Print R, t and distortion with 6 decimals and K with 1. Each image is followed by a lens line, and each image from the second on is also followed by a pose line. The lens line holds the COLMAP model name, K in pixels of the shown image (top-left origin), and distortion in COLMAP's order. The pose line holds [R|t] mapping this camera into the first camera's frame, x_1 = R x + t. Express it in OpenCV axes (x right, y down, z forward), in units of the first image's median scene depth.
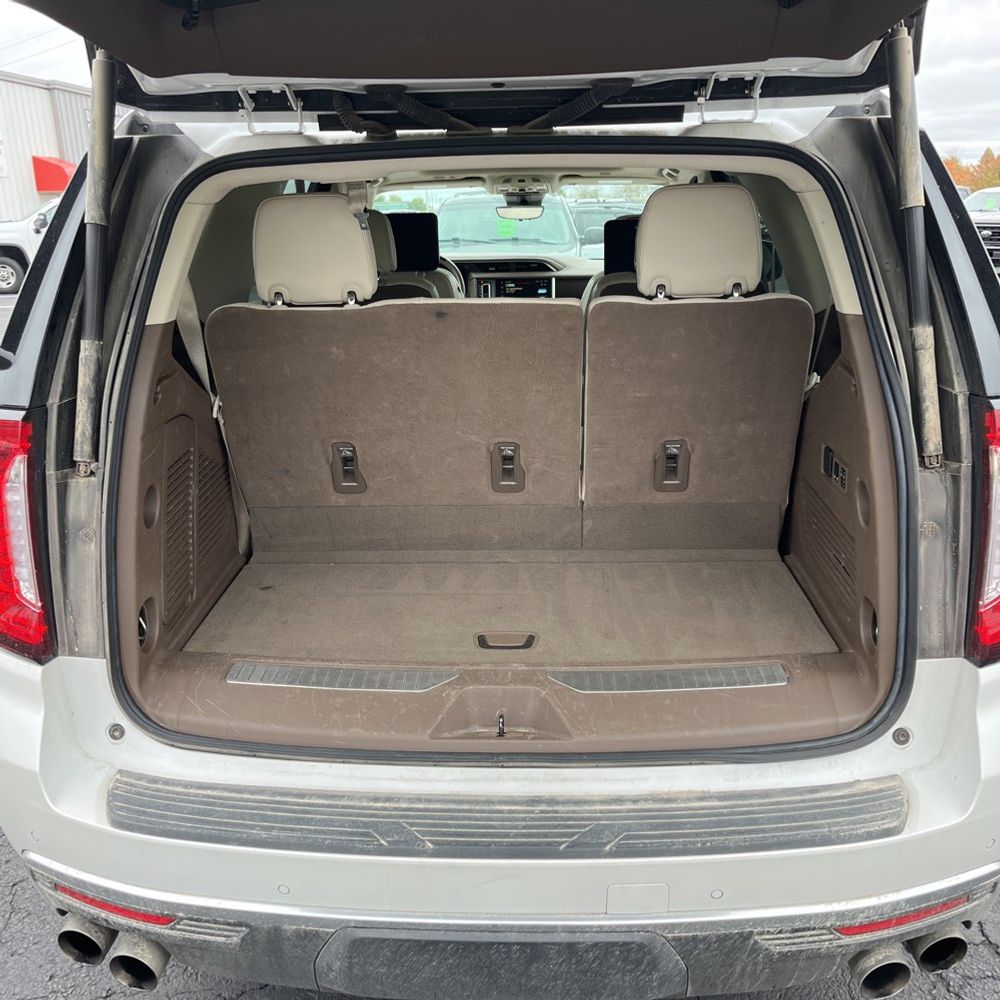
lens RADIAL K [[991.8, 0, 485.2], [0, 991.8, 498.5], [0, 0, 1]] dist [0.041638, -0.025875]
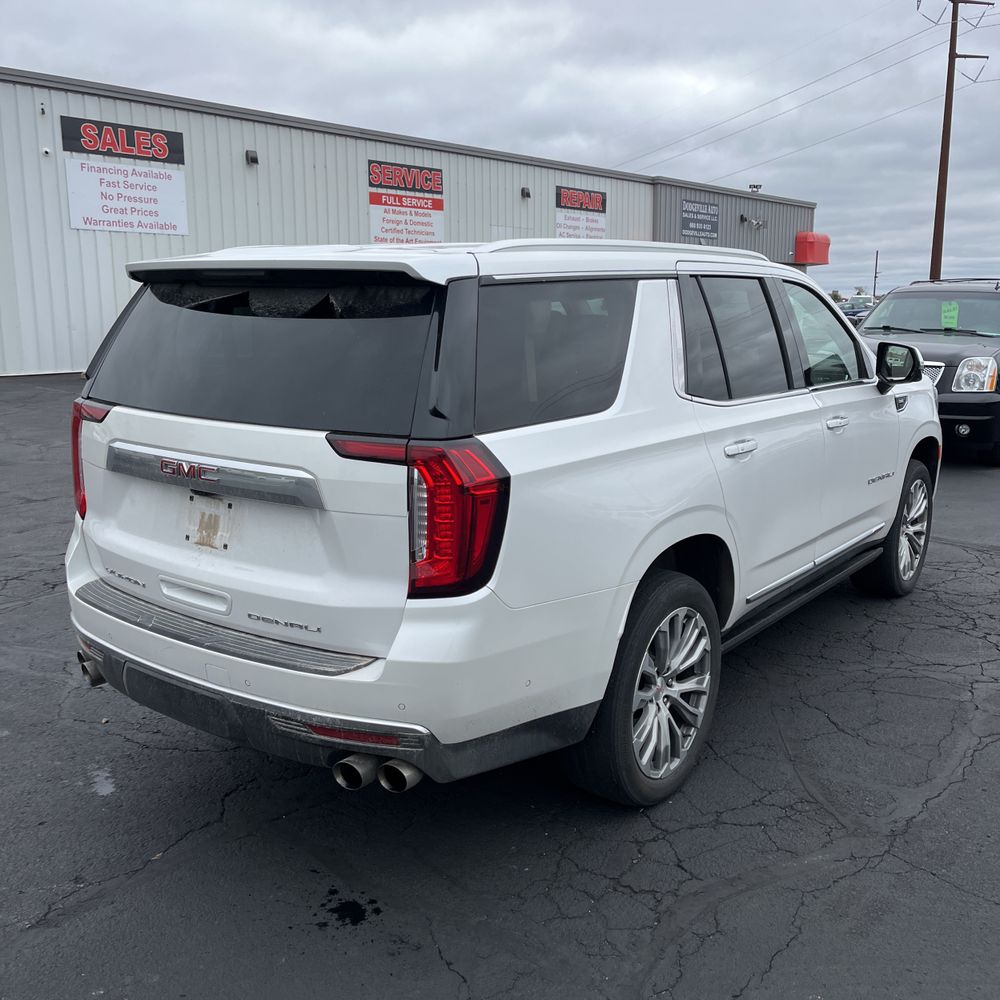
lens RADIAL K [[998.5, 0, 492.5], [0, 998.5, 499.7], [0, 0, 1]] dist [0.059743, -0.086231]
pose [[0.829781, 0.141282, -0.539910, 1.535461], [-0.179779, 0.983525, -0.018935, 0.010610], [0.528340, 0.112776, 0.841509, -0.369999]]
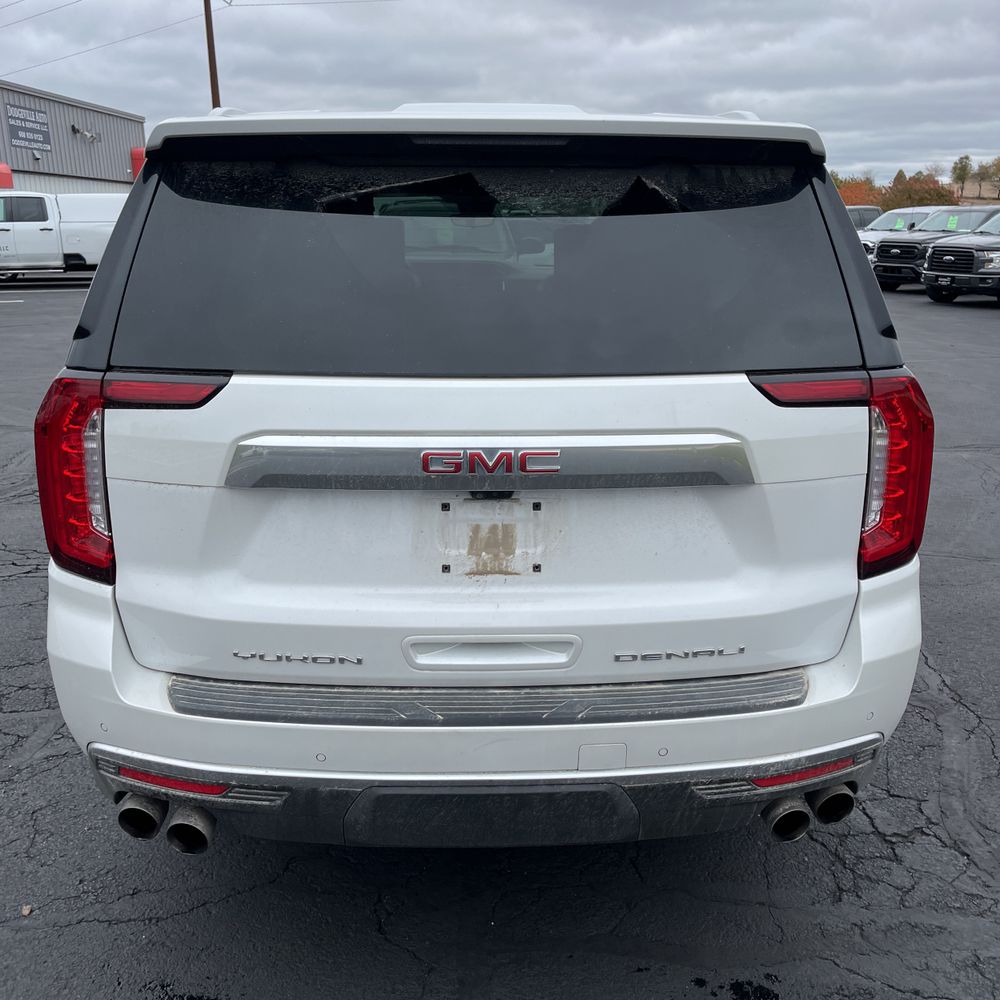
lens RADIAL K [[998.5, 0, 492.5], [0, 998.5, 499.7], [0, 0, 1]] dist [0.059743, -0.086231]
pose [[0.996898, 0.002603, 0.078659, -0.087456], [-0.001984, 0.999966, -0.007954, 0.078952], [-0.078677, 0.007773, 0.996870, -0.267517]]
